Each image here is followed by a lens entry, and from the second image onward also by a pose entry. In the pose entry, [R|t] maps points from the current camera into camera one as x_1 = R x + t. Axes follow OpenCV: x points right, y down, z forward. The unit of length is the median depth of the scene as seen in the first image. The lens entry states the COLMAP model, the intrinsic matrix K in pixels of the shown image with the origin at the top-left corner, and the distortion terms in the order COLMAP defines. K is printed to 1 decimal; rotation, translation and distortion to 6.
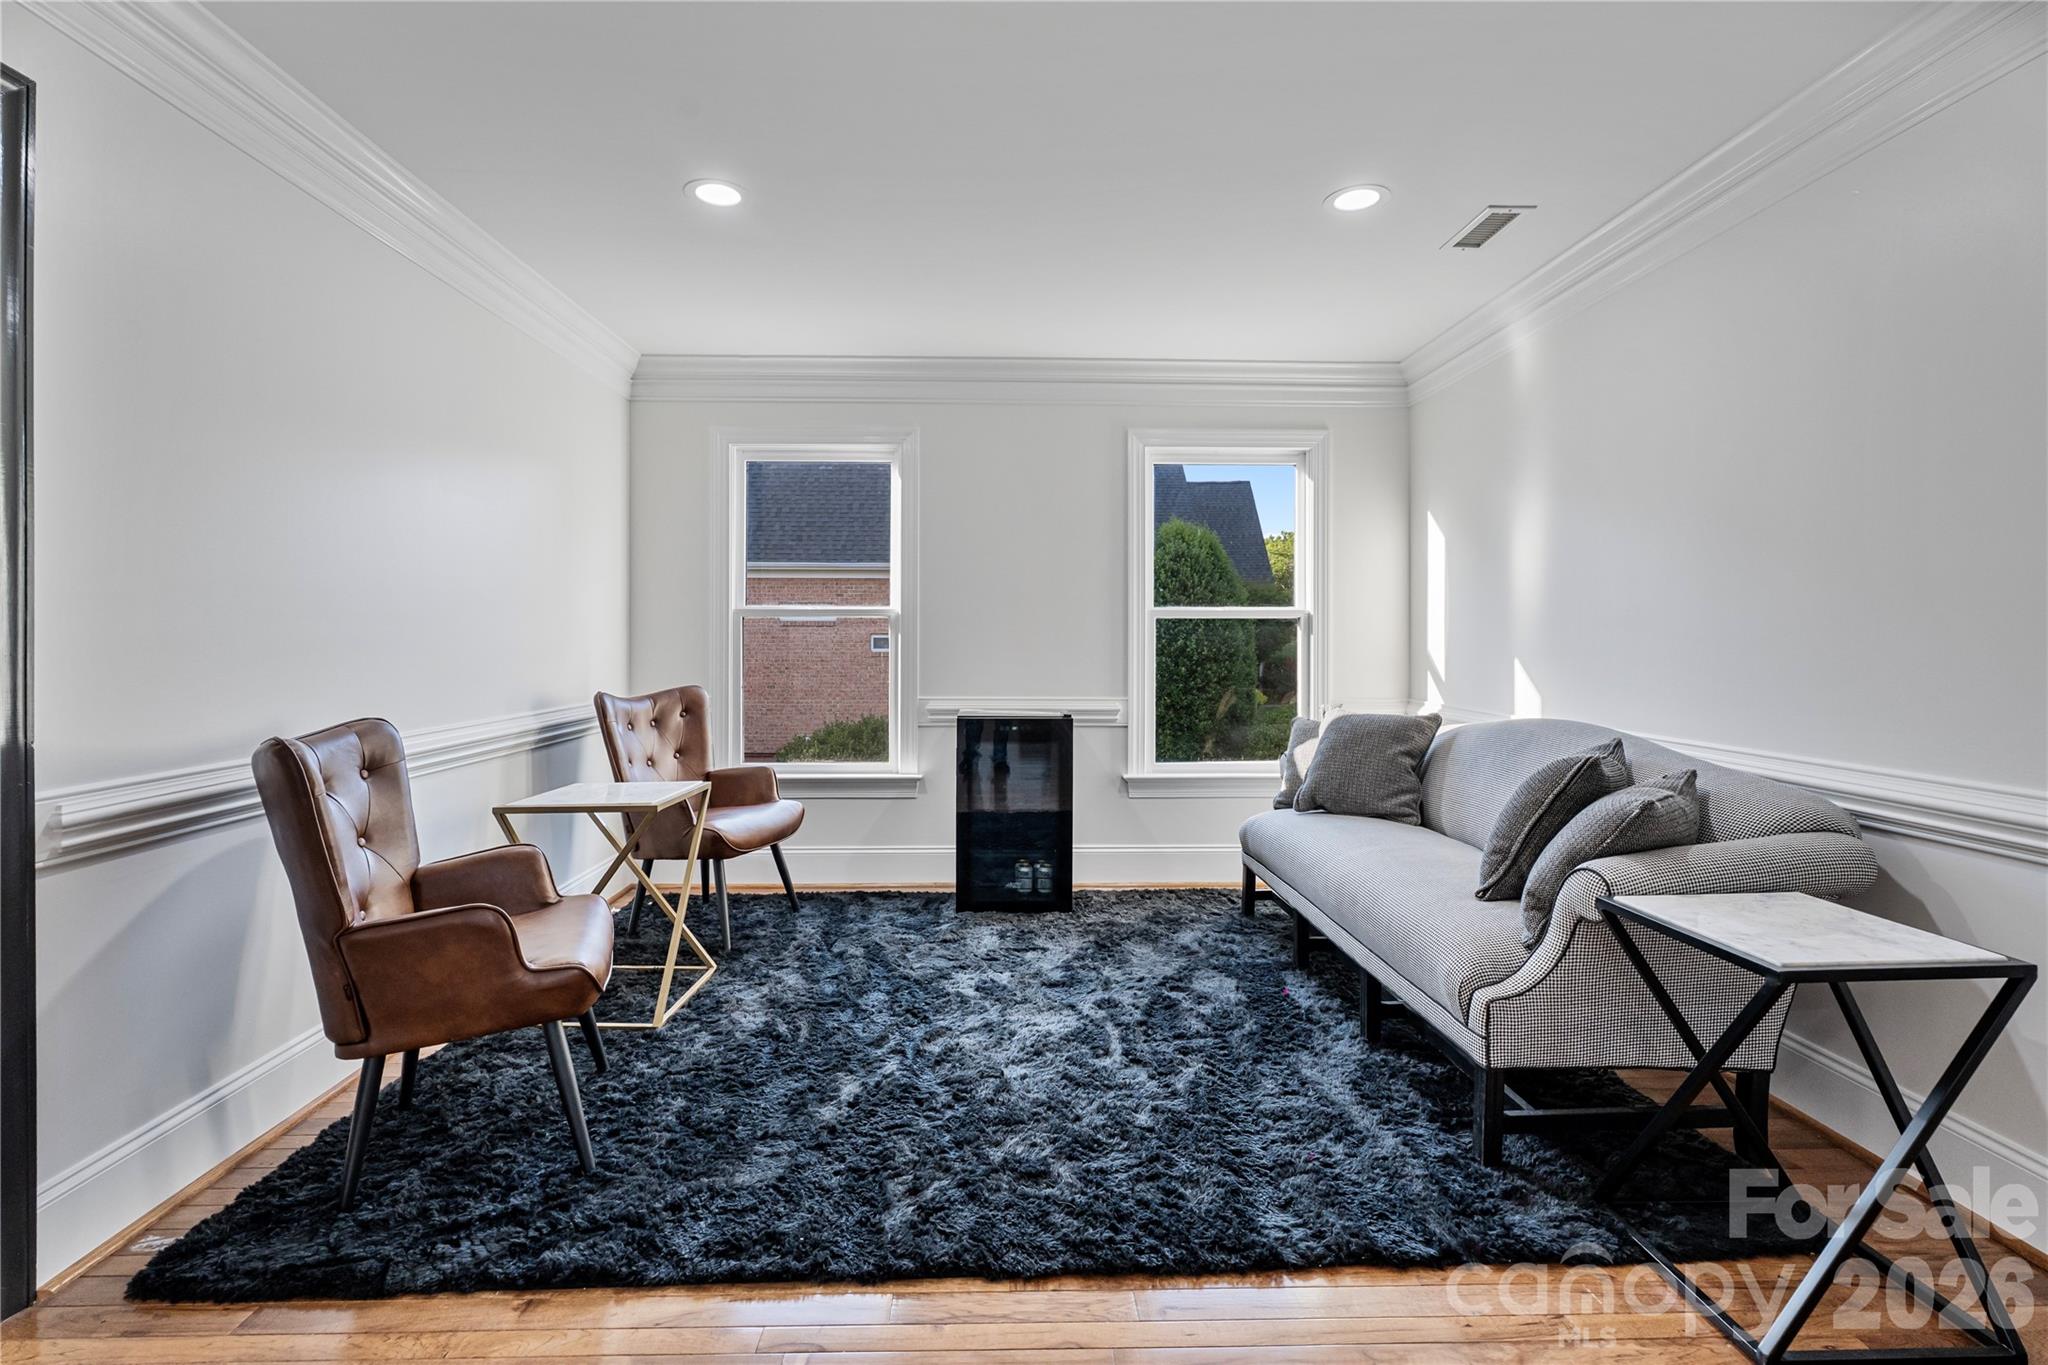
lens RADIAL K [[931.7, 0, 1009.5], [0, 931.7, 640.6], [0, 0, 1]] dist [0.001058, -0.000045]
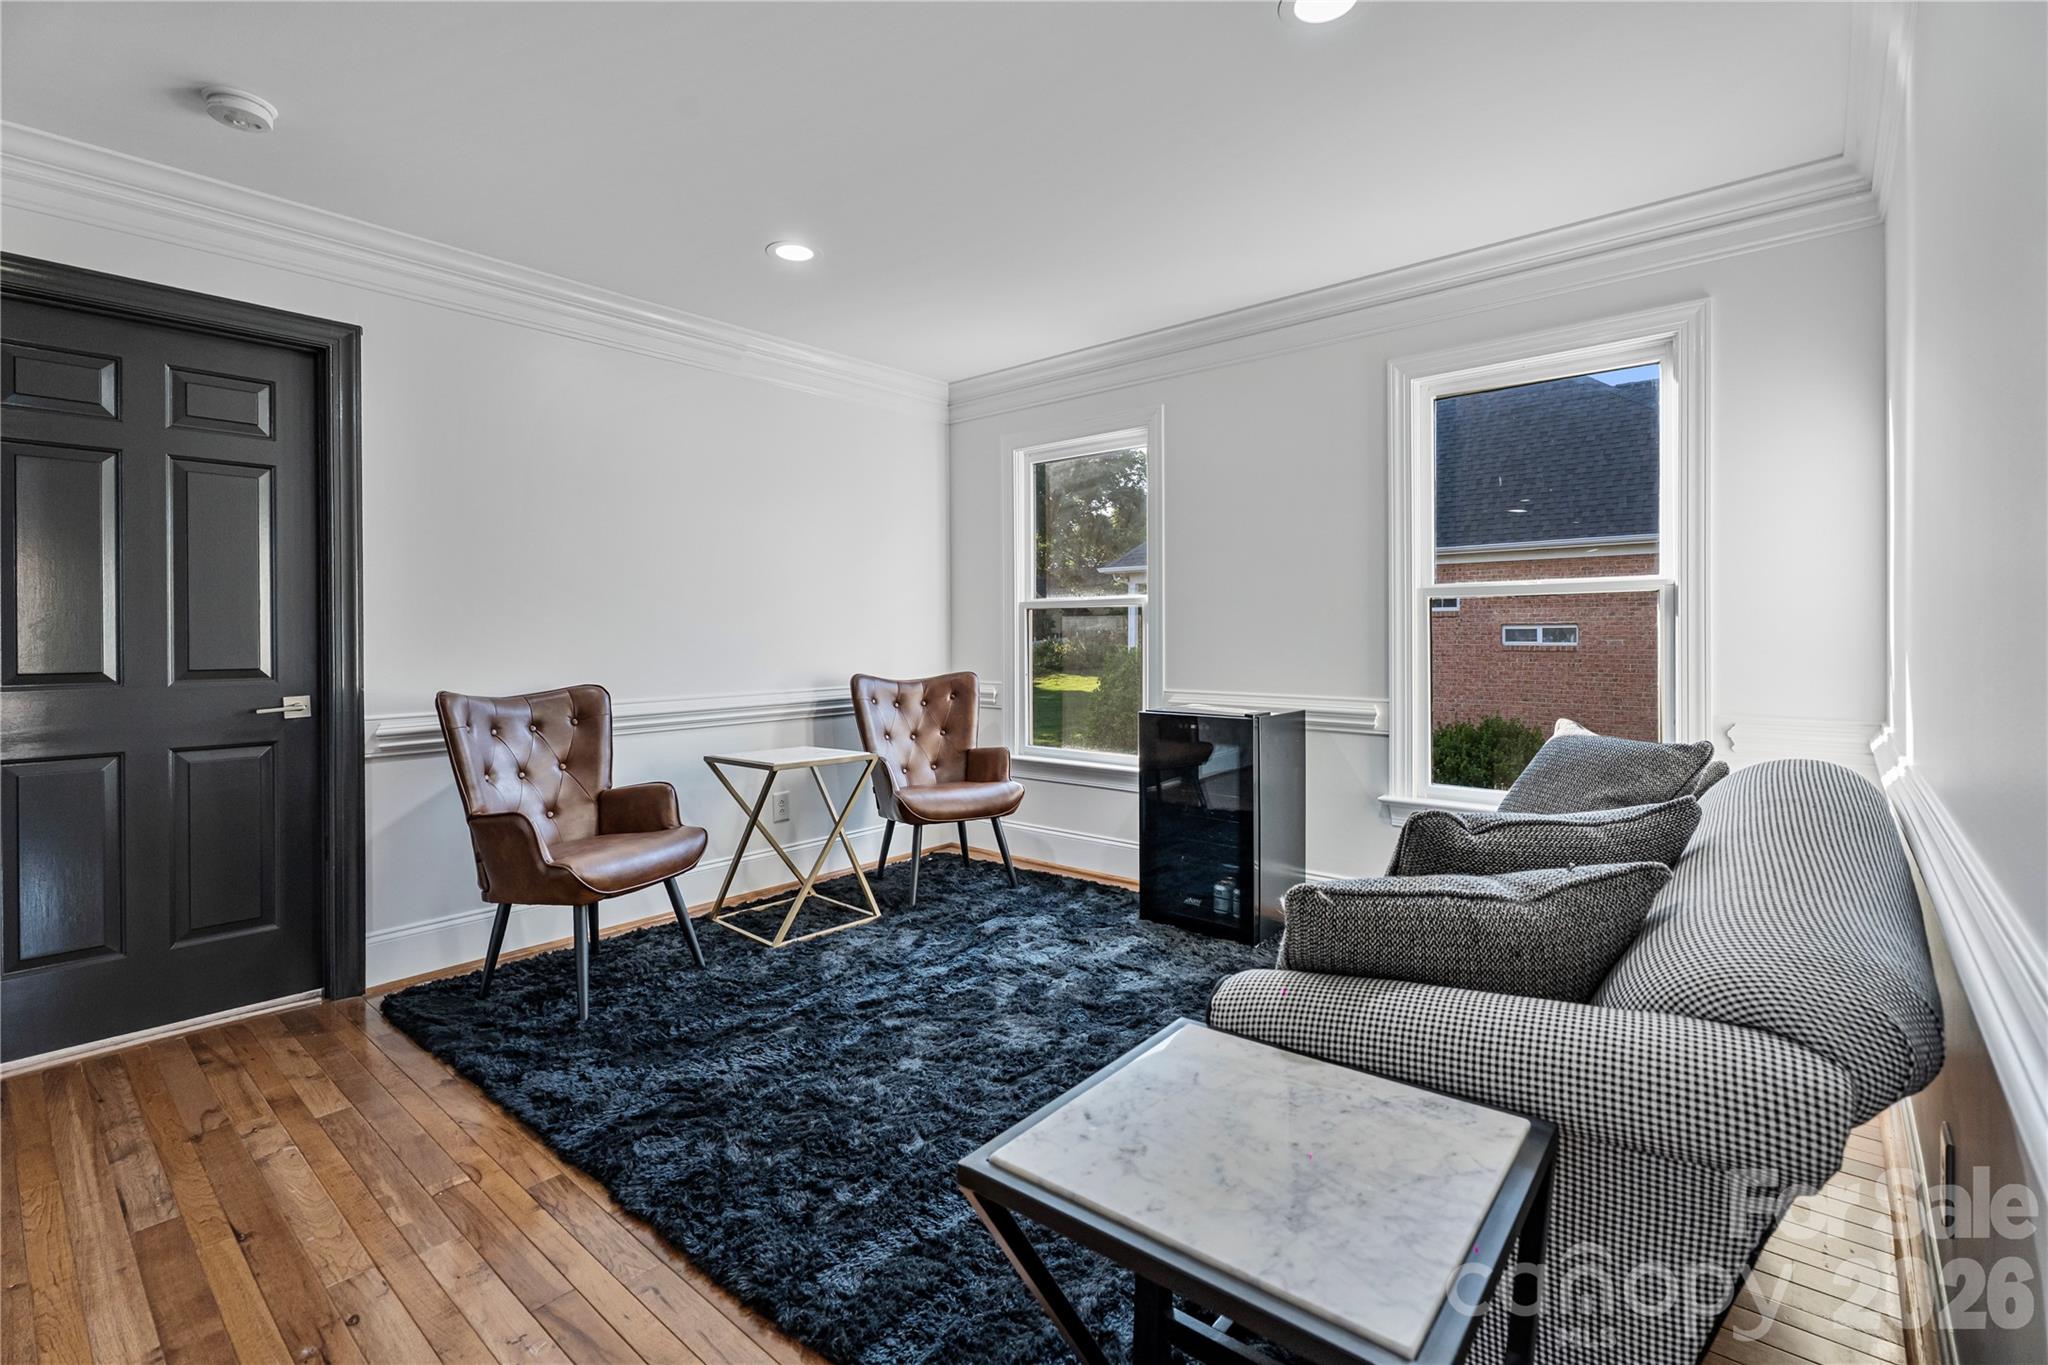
lens RADIAL K [[931.7, 0, 1009.5], [0, 931.7, 640.6], [0, 0, 1]] dist [0.001058, -0.000045]
pose [[0.731985, -0.001010, -0.681320, 0.479225], [0.007940, 0.999944, 0.007048, 0.003311], [0.681275, -0.010569, 0.731952, 0.221153]]
